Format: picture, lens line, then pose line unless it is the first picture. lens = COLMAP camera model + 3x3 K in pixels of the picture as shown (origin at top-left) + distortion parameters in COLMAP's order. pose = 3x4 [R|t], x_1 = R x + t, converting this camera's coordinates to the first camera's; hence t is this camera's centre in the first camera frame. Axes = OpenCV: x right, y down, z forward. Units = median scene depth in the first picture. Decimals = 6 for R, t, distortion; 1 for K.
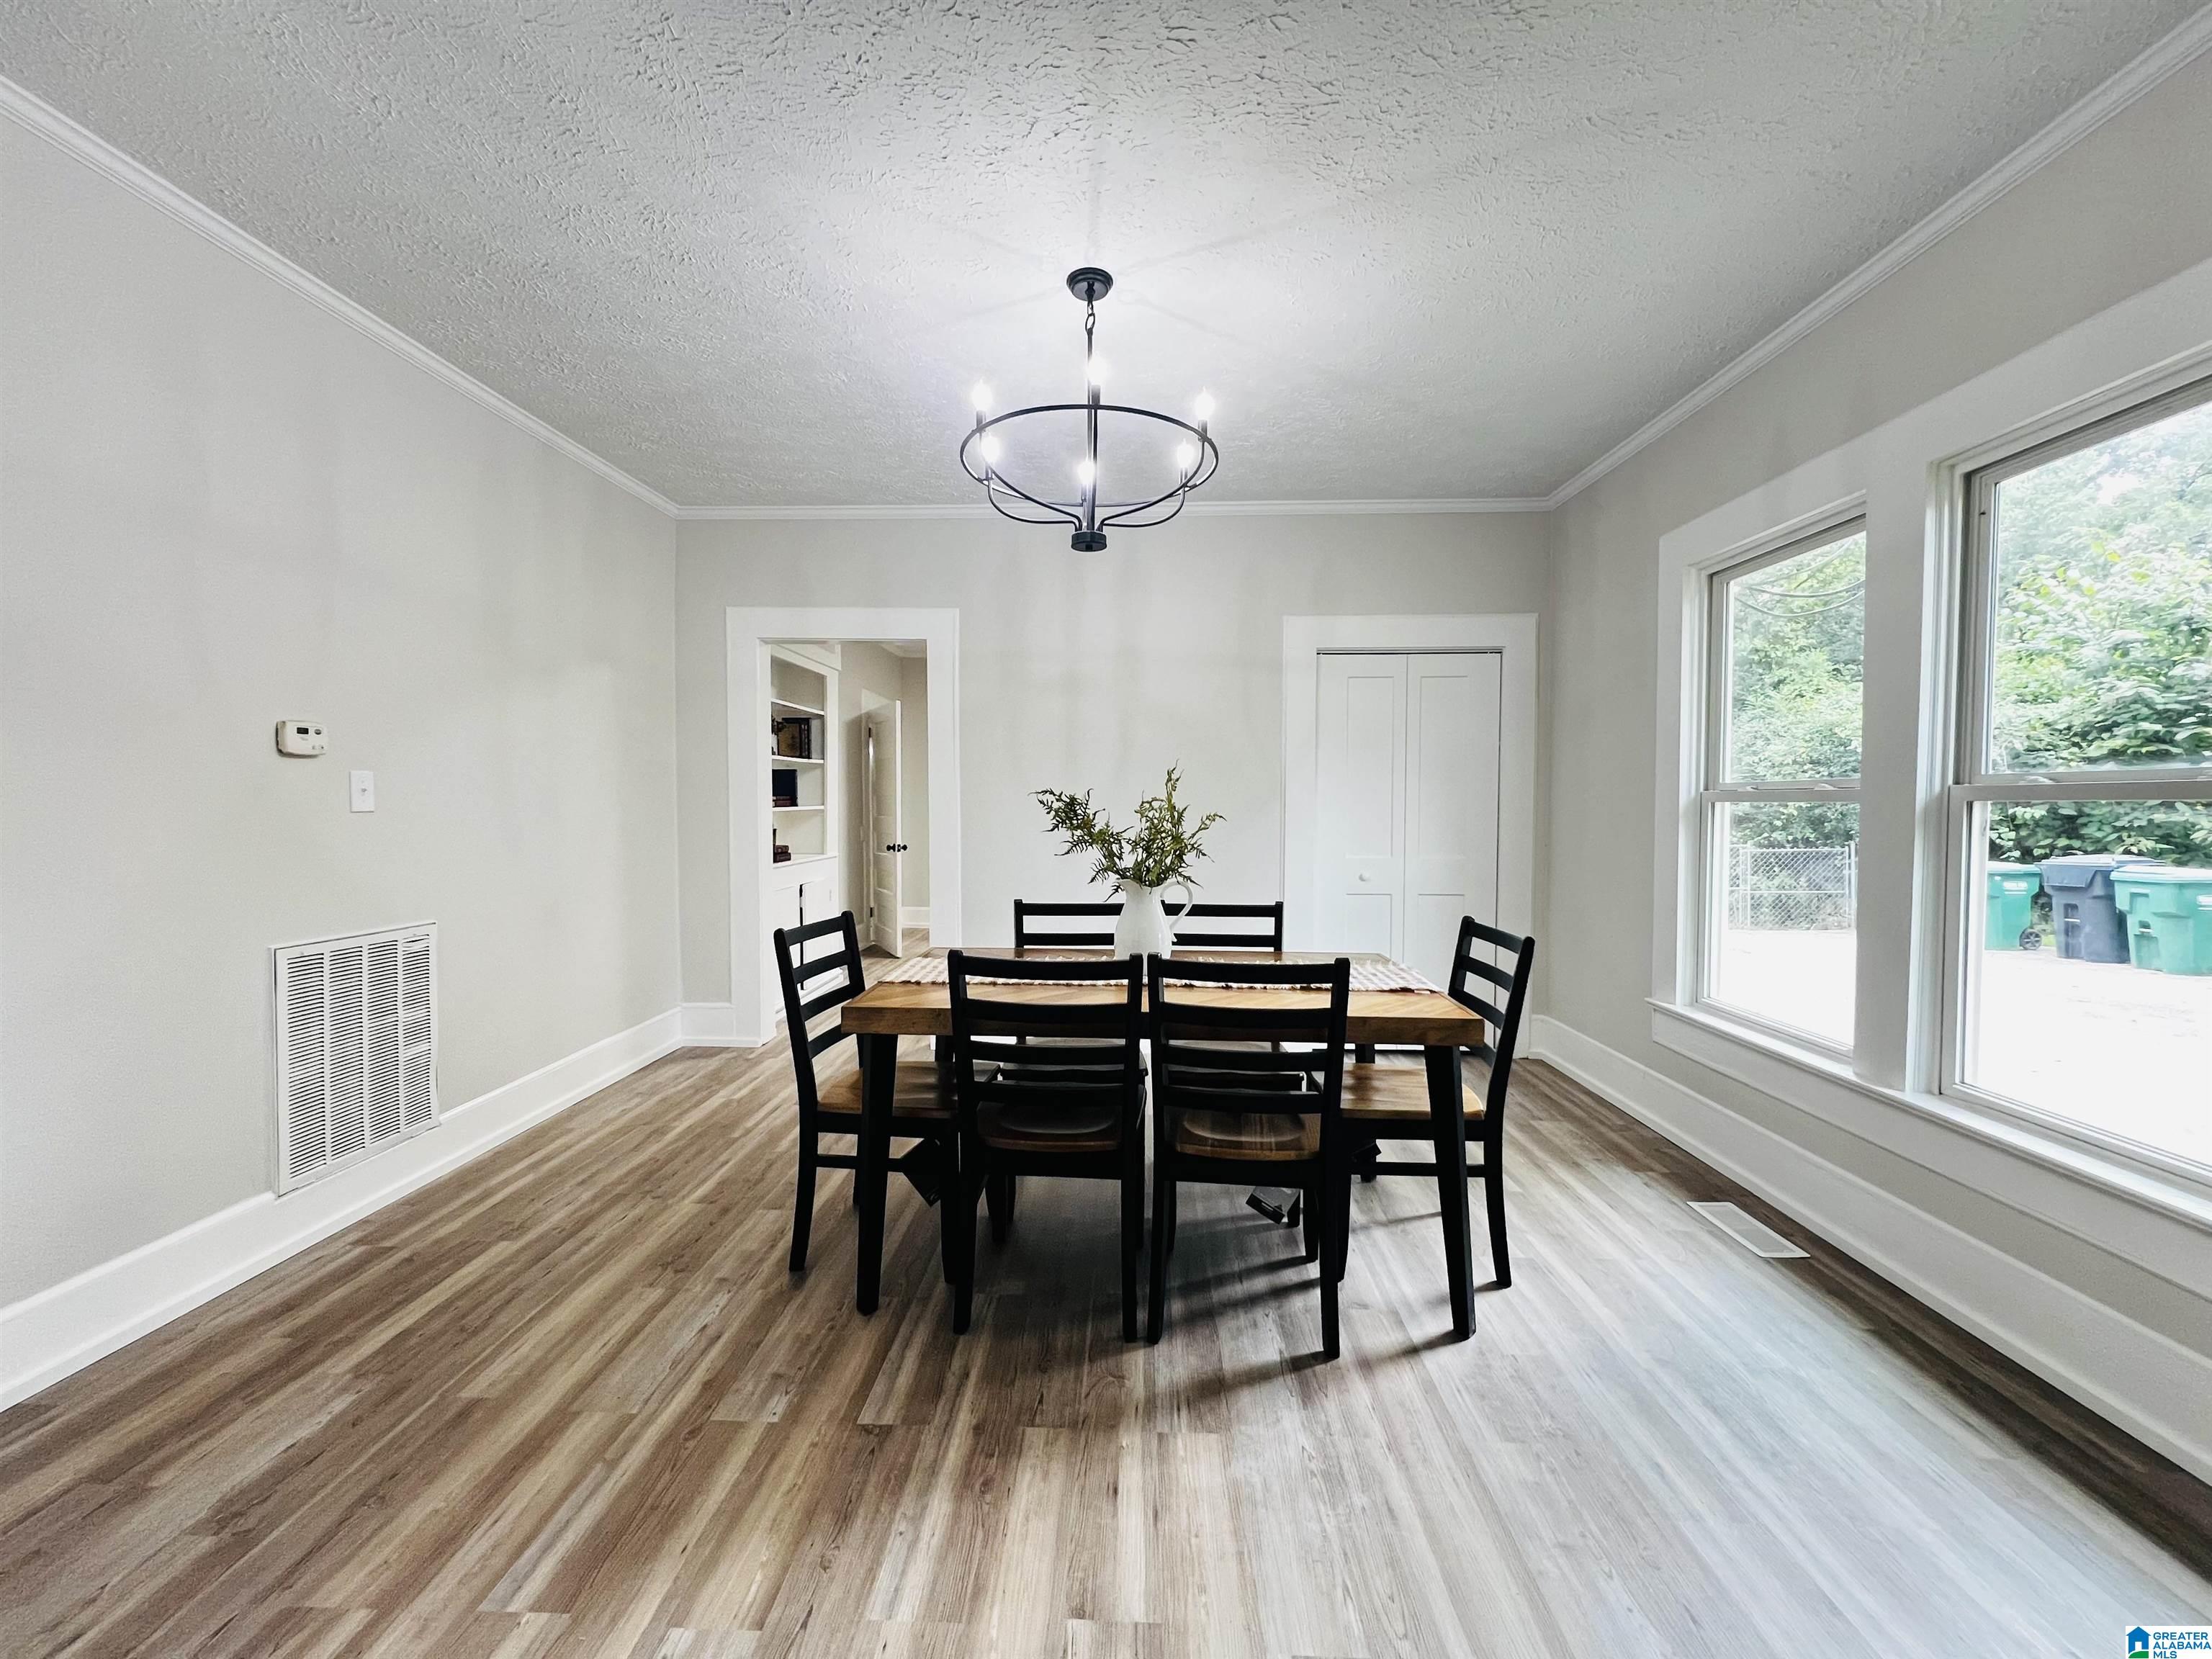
lens RADIAL K [[889.8, 0, 1102.3], [0, 889.8, 821.1], [0, 0, 1]] dist [-0.001414, -0.000075]
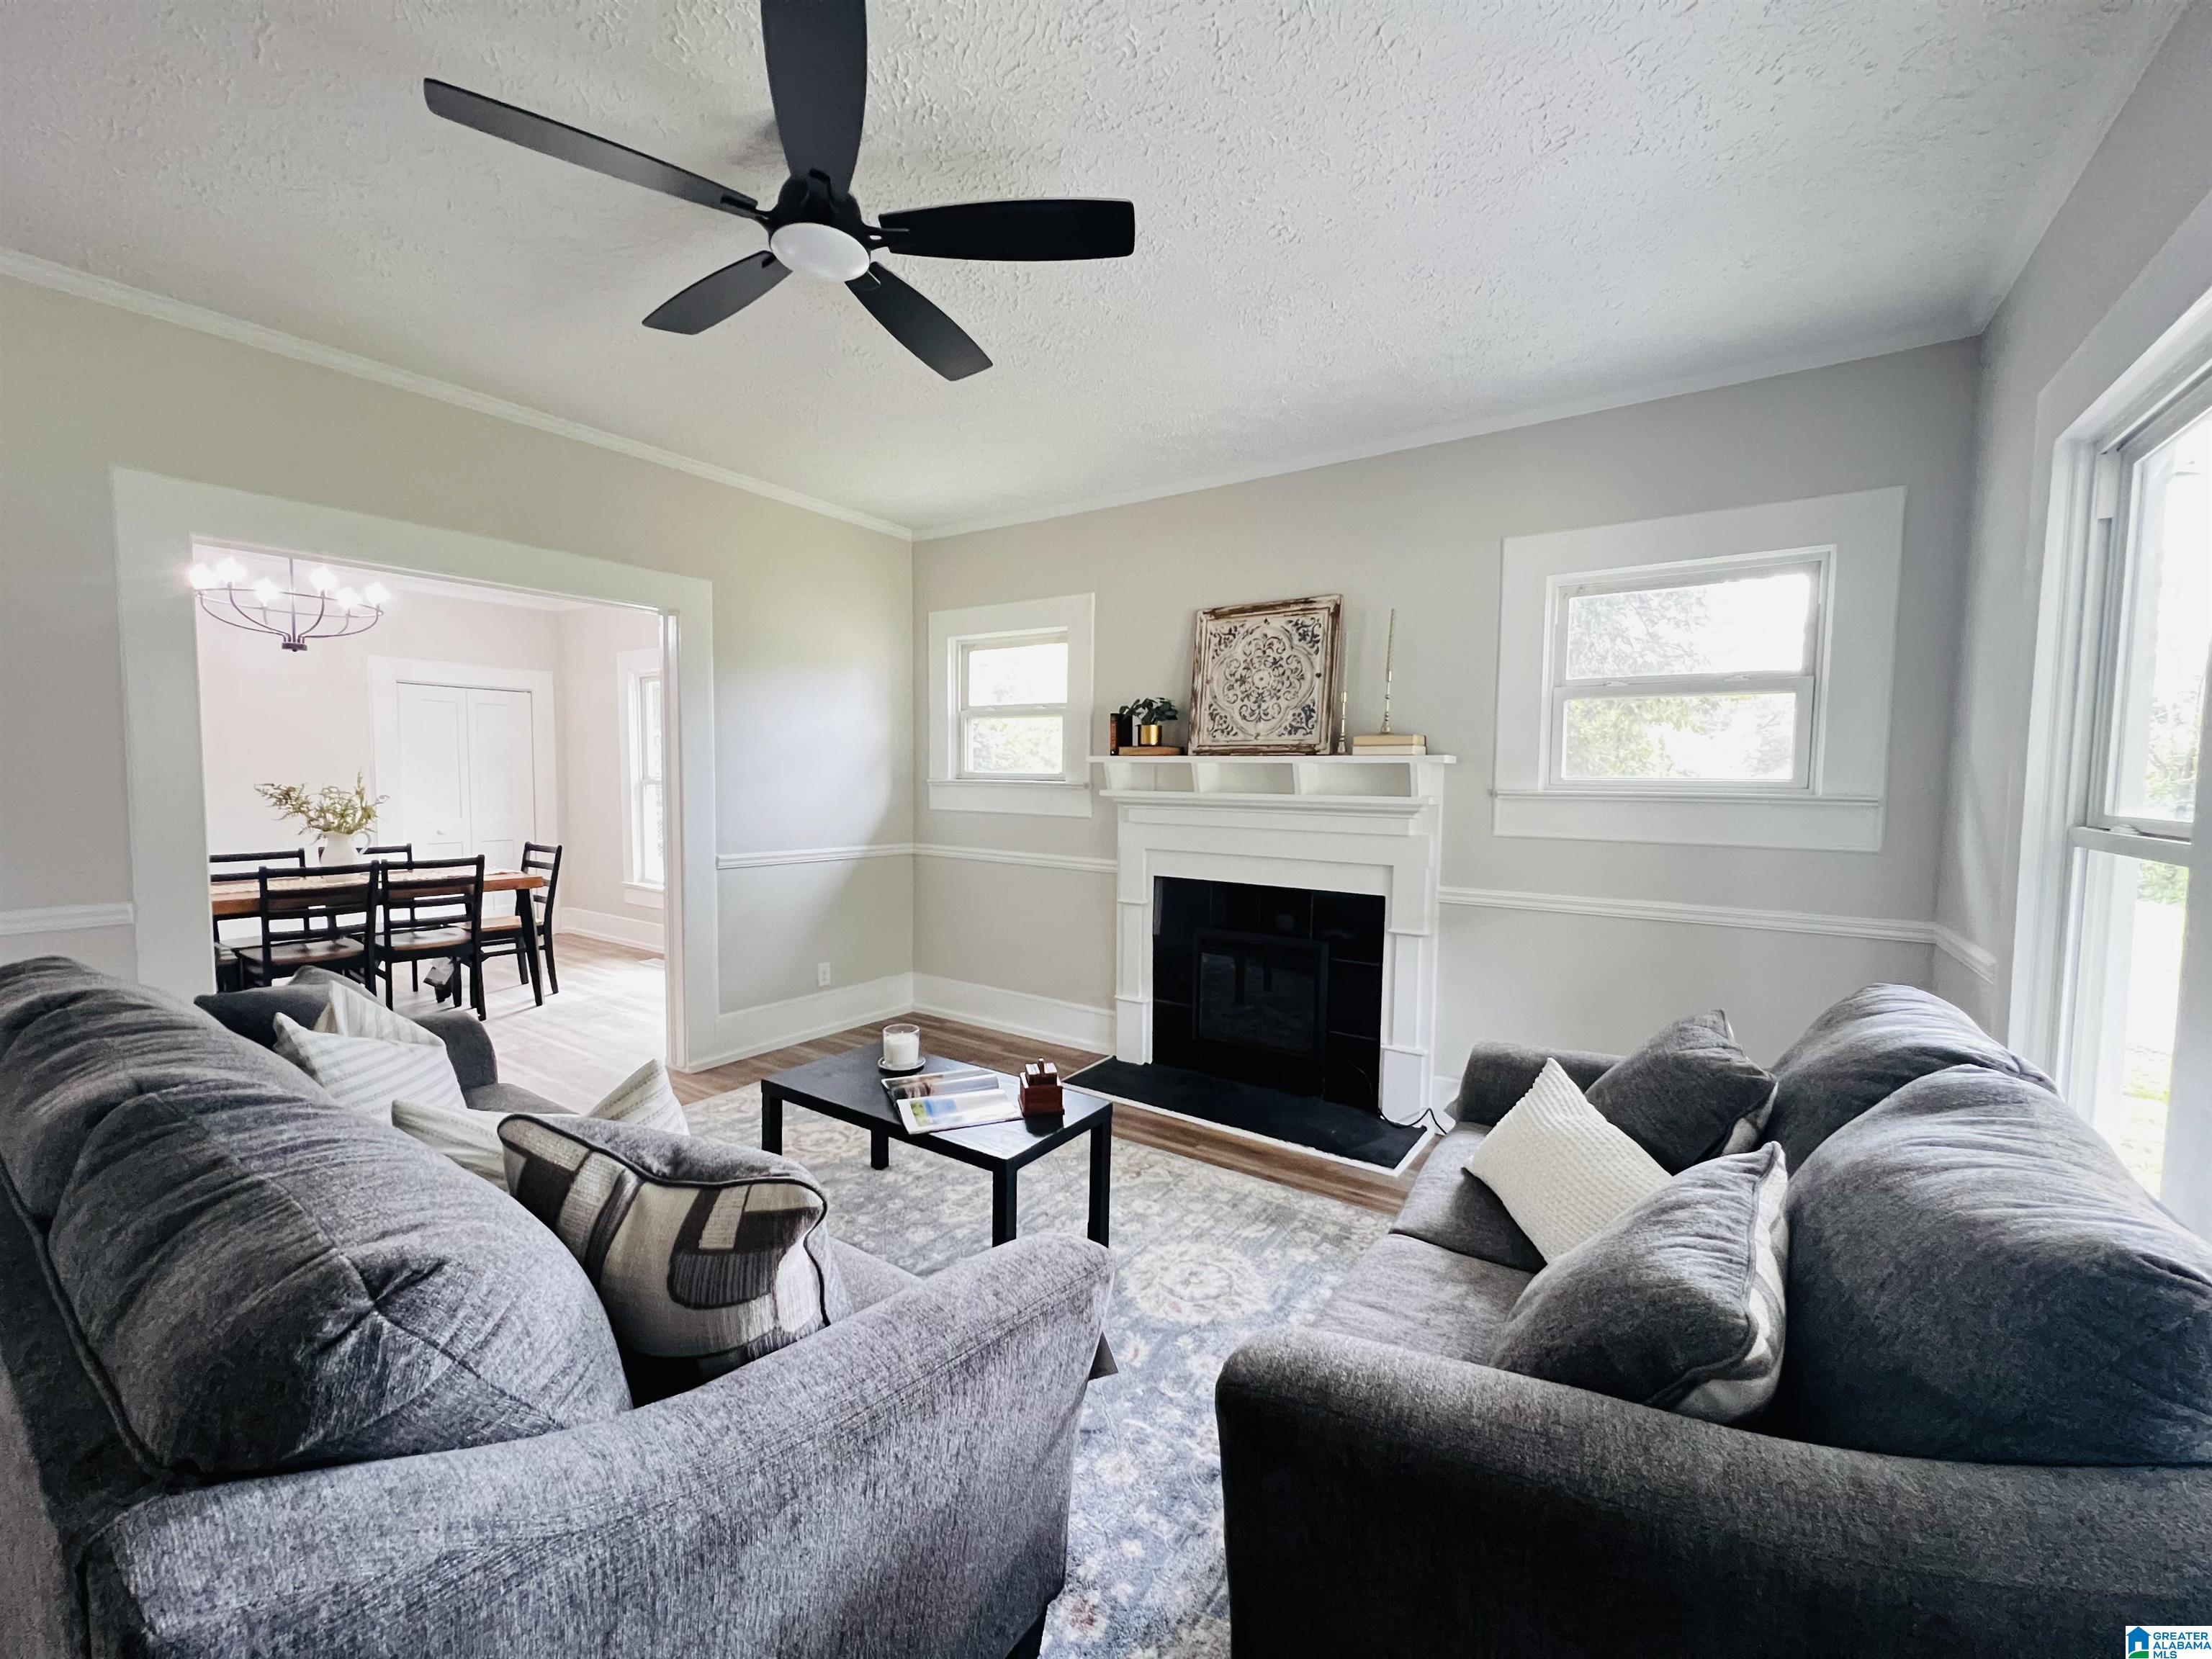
lens RADIAL K [[889.8, 0, 1100.8], [0, 889.8, 829.7], [0, 0, 1]] dist [-0.001414, -0.000075]
pose [[0.534760, -0.054522, 0.843243, -0.674765], [0.013964, 0.998350, 0.055695, -0.018589], [-0.844888, -0.018008, 0.534639, -1.344466]]
